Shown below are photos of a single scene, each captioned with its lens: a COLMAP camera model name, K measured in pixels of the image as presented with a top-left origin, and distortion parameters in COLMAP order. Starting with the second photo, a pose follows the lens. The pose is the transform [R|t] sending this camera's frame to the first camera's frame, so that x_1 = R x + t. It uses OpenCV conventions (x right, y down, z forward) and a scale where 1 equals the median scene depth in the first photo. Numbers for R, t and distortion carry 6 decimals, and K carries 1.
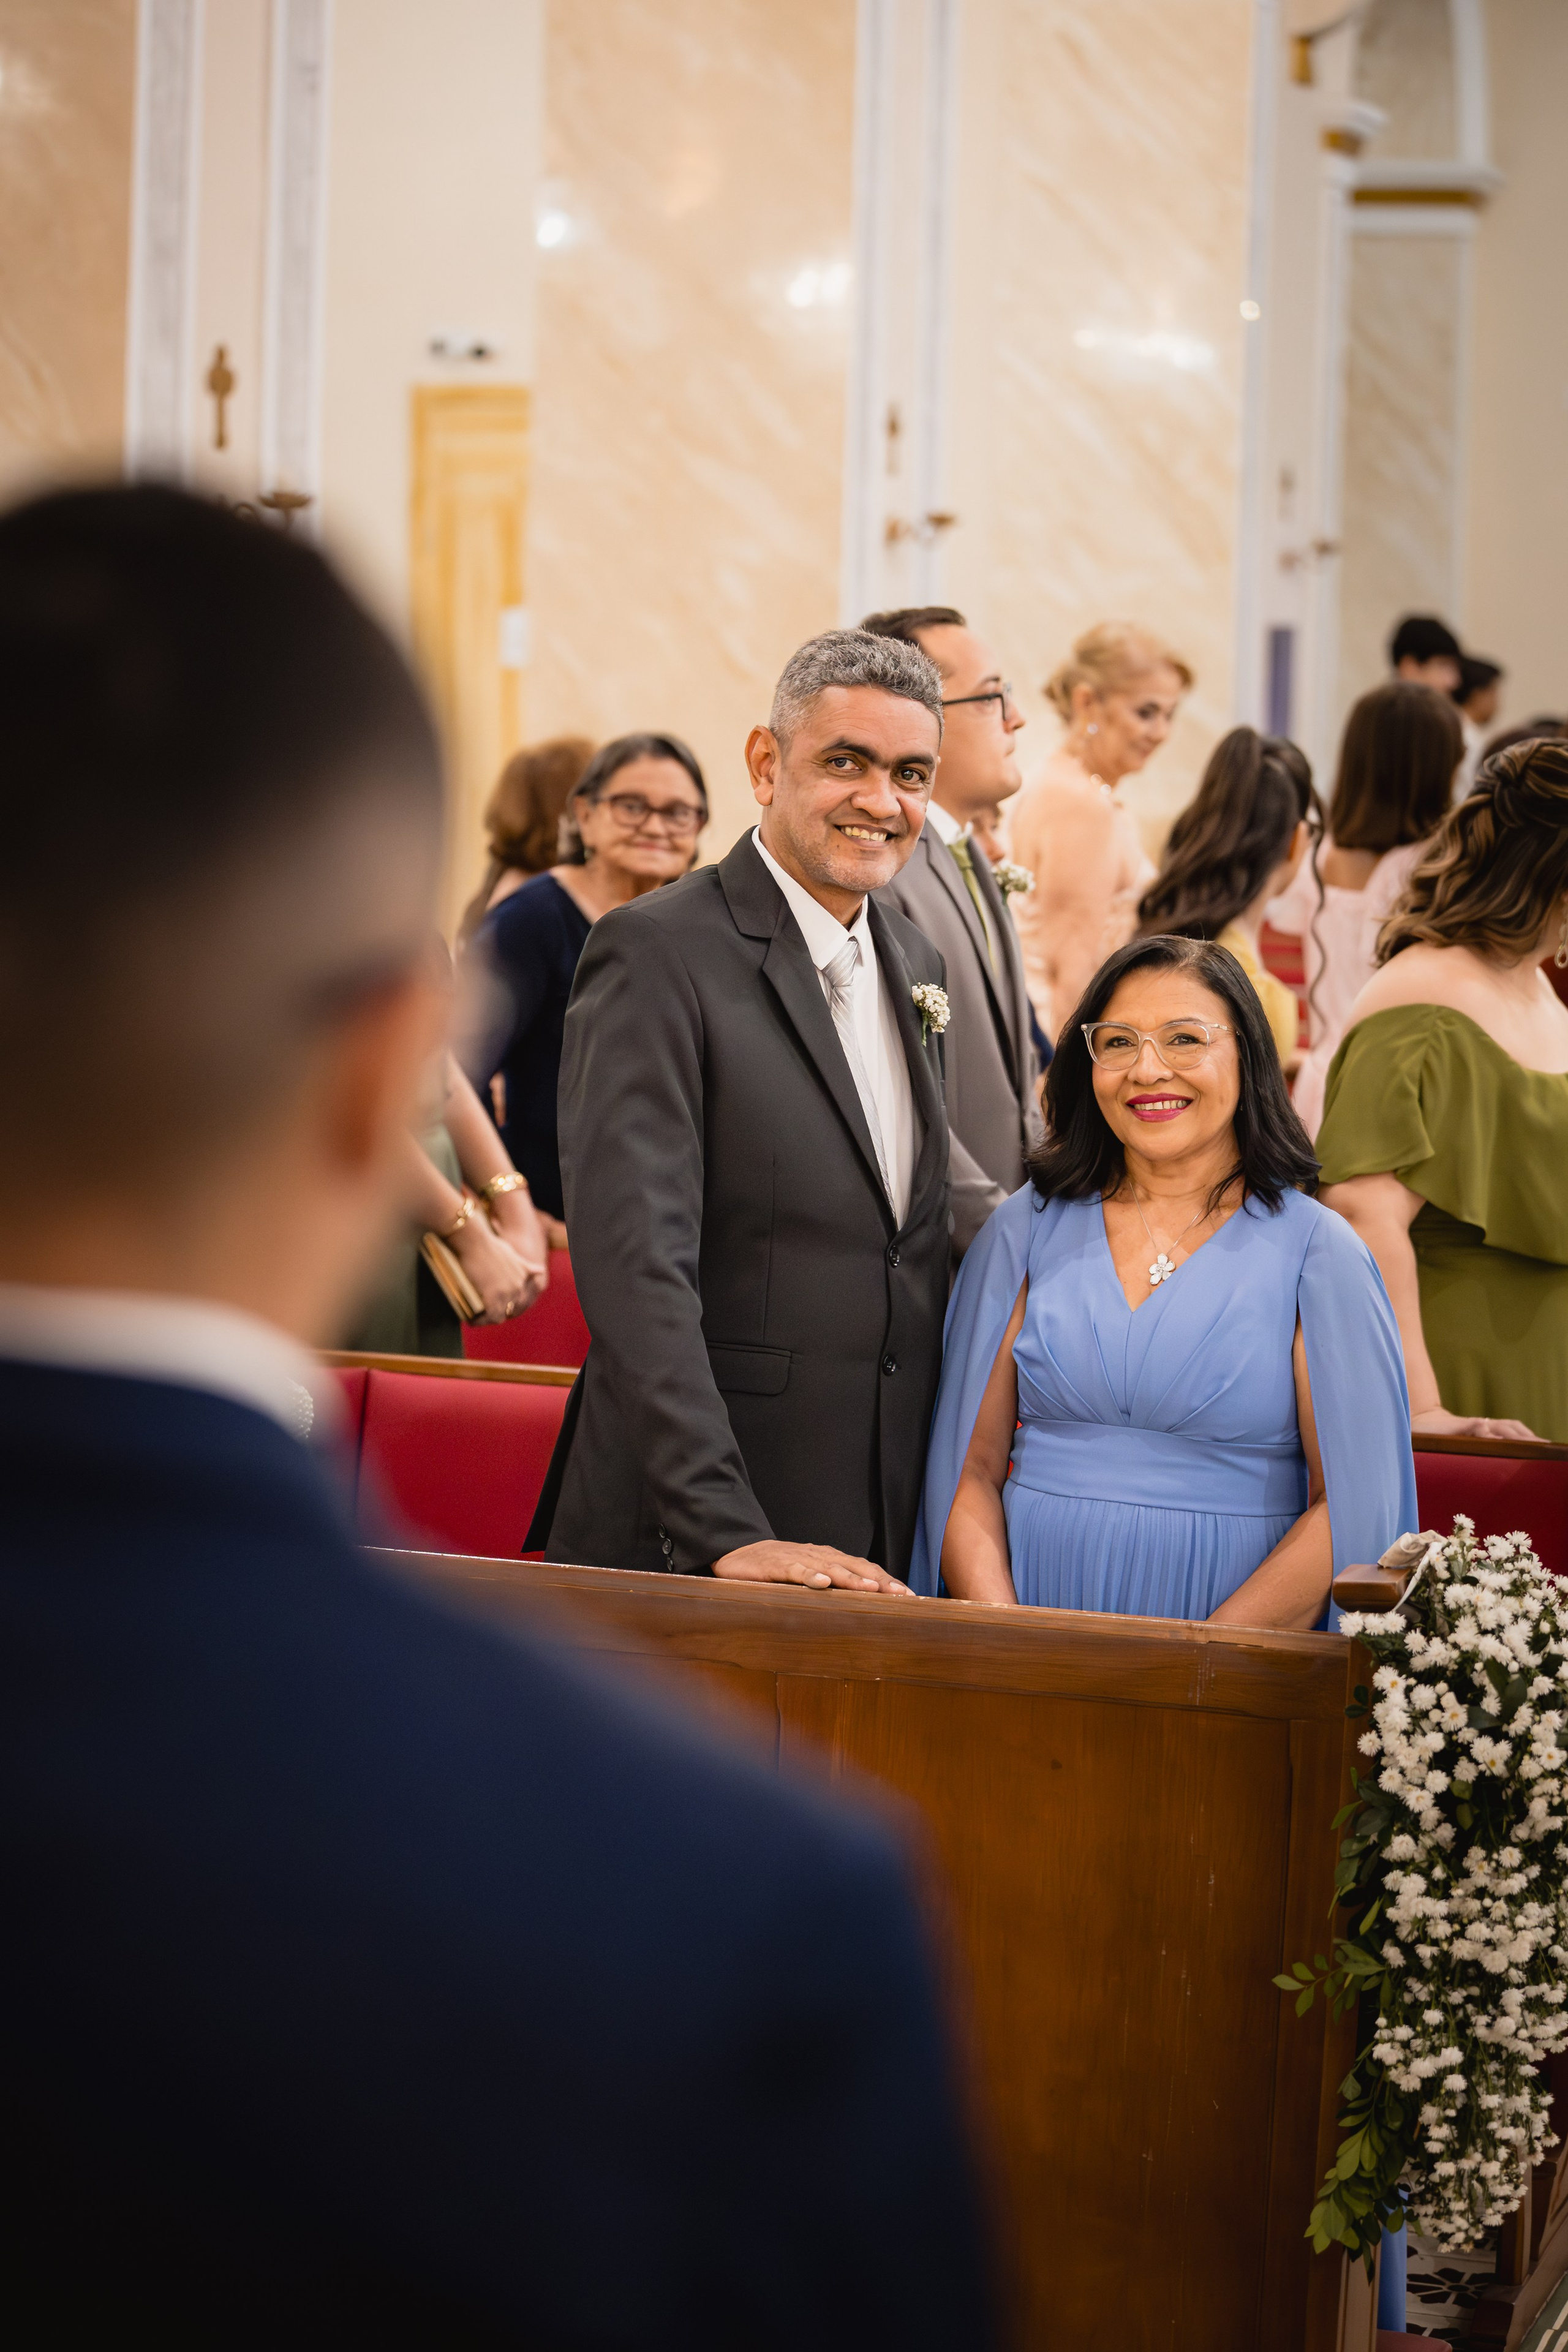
lens RADIAL K [[5053.2, 0, 784.0], [0, 5053.2, 1176.0], [0, 0, 1]] dist [-0.021536, -0.219388]
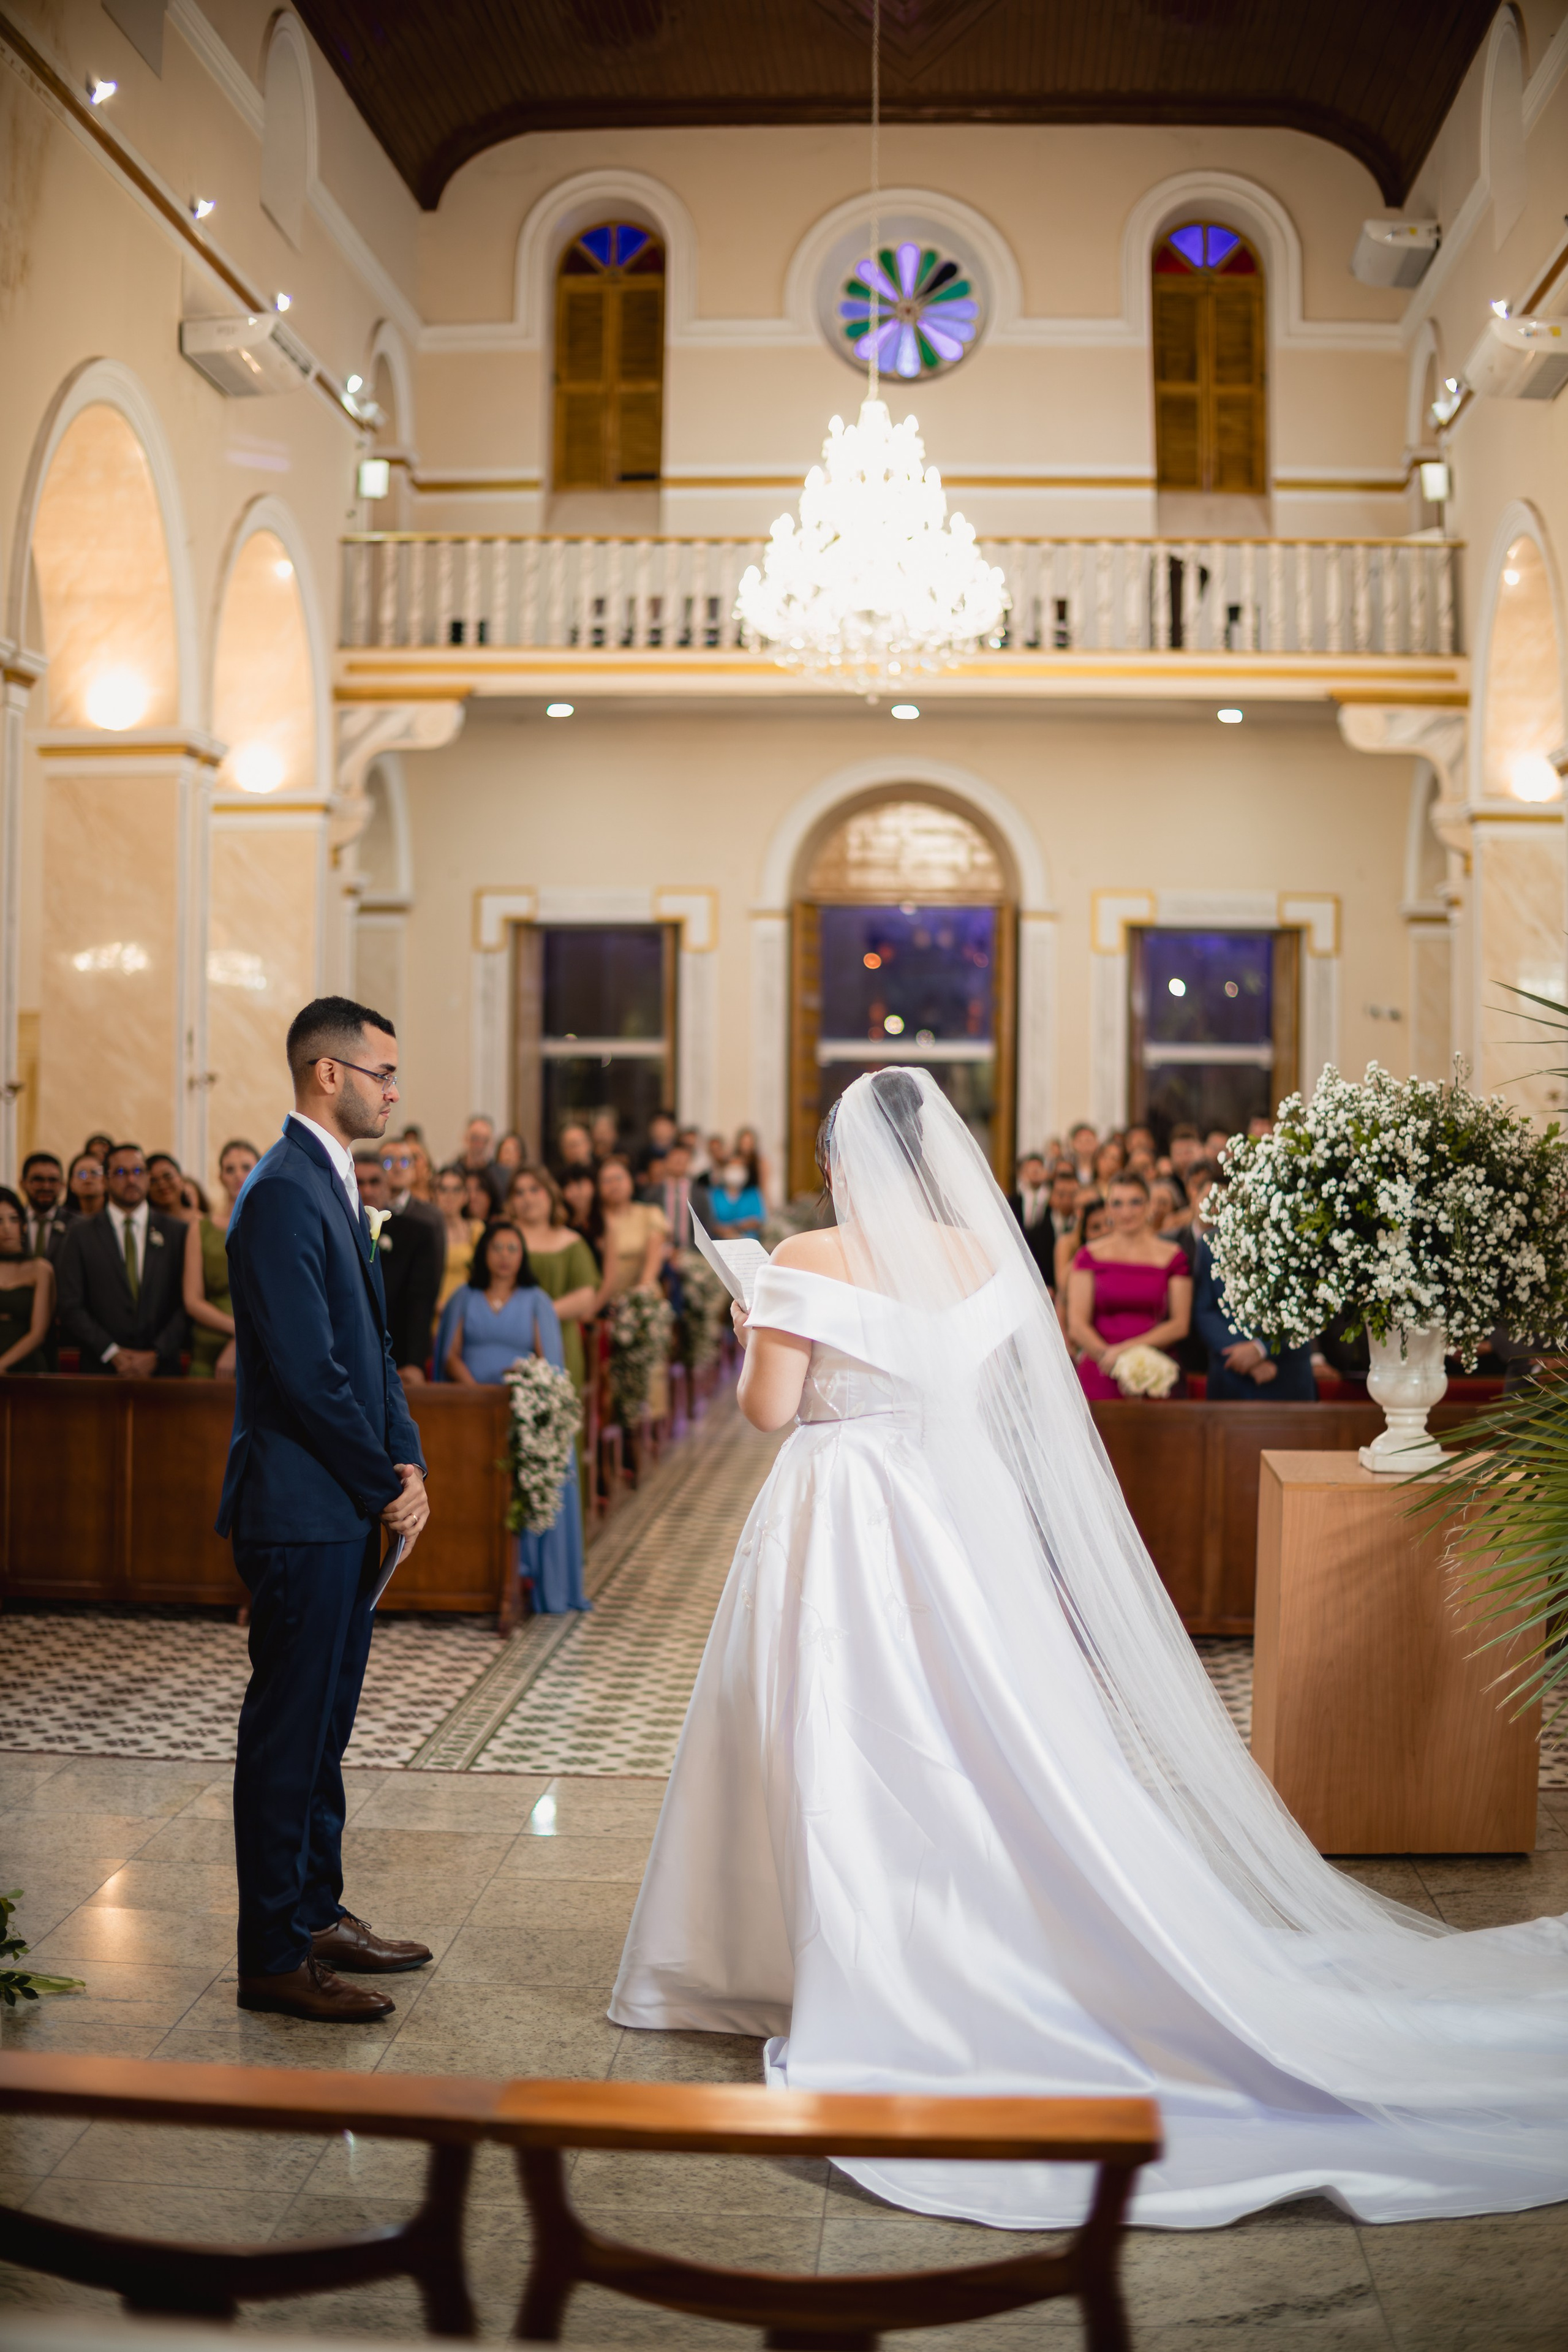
lens RADIAL K [[2969.4, 0, 784.0], [0, 2969.4, 1176.0], [0, 0, 1]] dist [-0.174684, -0.005143]
pose [[0.962191, -0.024106, 0.271308, -0.316187], [0.047170, 0.995773, -0.078813, 0.125271], [-0.268261, 0.088630, 0.959261, -1.358166]]
